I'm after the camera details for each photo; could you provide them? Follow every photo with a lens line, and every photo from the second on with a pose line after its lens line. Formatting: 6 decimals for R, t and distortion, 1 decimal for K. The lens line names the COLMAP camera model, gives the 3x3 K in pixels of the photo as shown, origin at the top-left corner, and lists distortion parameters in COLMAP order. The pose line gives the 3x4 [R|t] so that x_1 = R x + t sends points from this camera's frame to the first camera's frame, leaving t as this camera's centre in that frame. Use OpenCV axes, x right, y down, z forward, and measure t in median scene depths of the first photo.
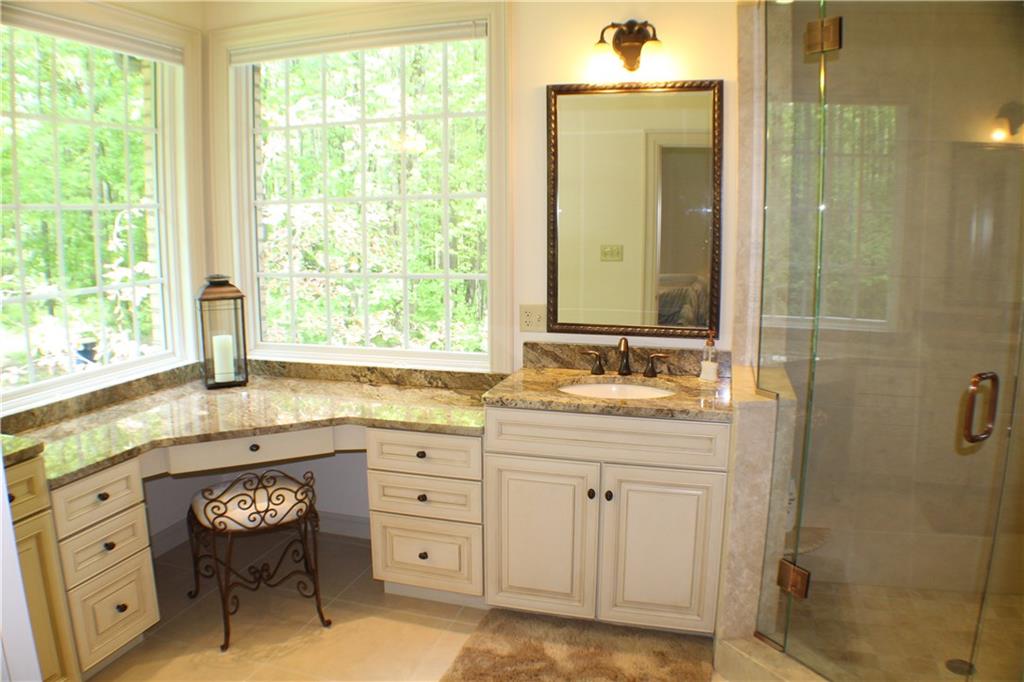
lens RADIAL K [[724.2, 0, 512.0], [0, 724.2, 341.0], [0, 0, 1]] dist [-0.216368, 0.064739]
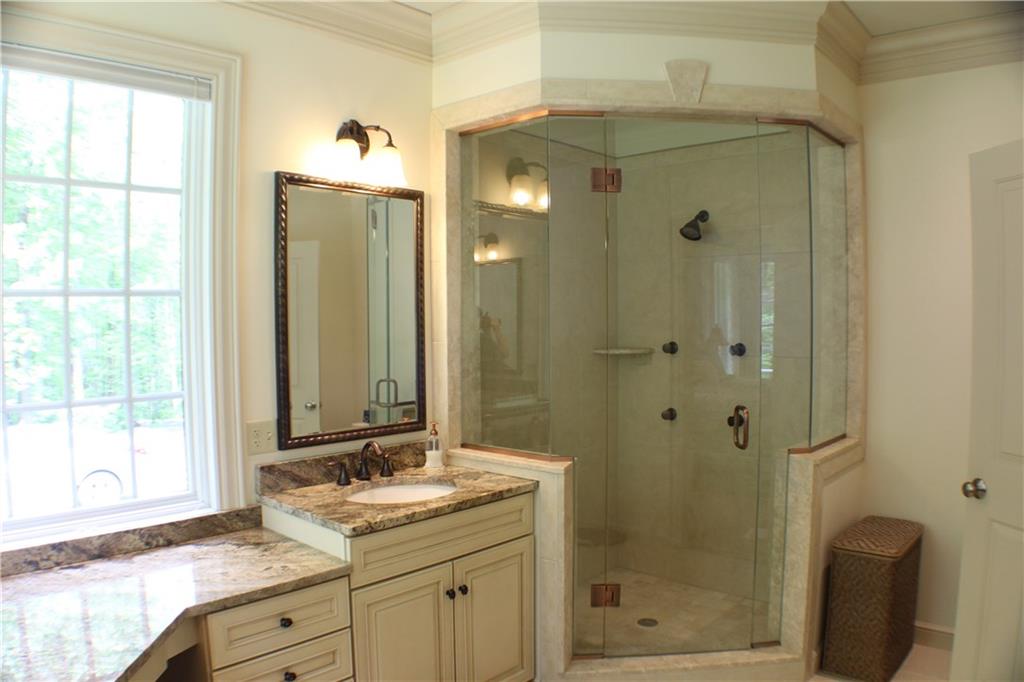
lens RADIAL K [[724.2, 0, 512.0], [0, 724.2, 341.0], [0, 0, 1]] dist [-0.216368, 0.064739]
pose [[0.438666, -0.028203, 0.898207, -0.617565], [0.148419, 0.988055, -0.041461, -0.069171], [-0.886309, 0.151499, 0.437612, 0.380331]]
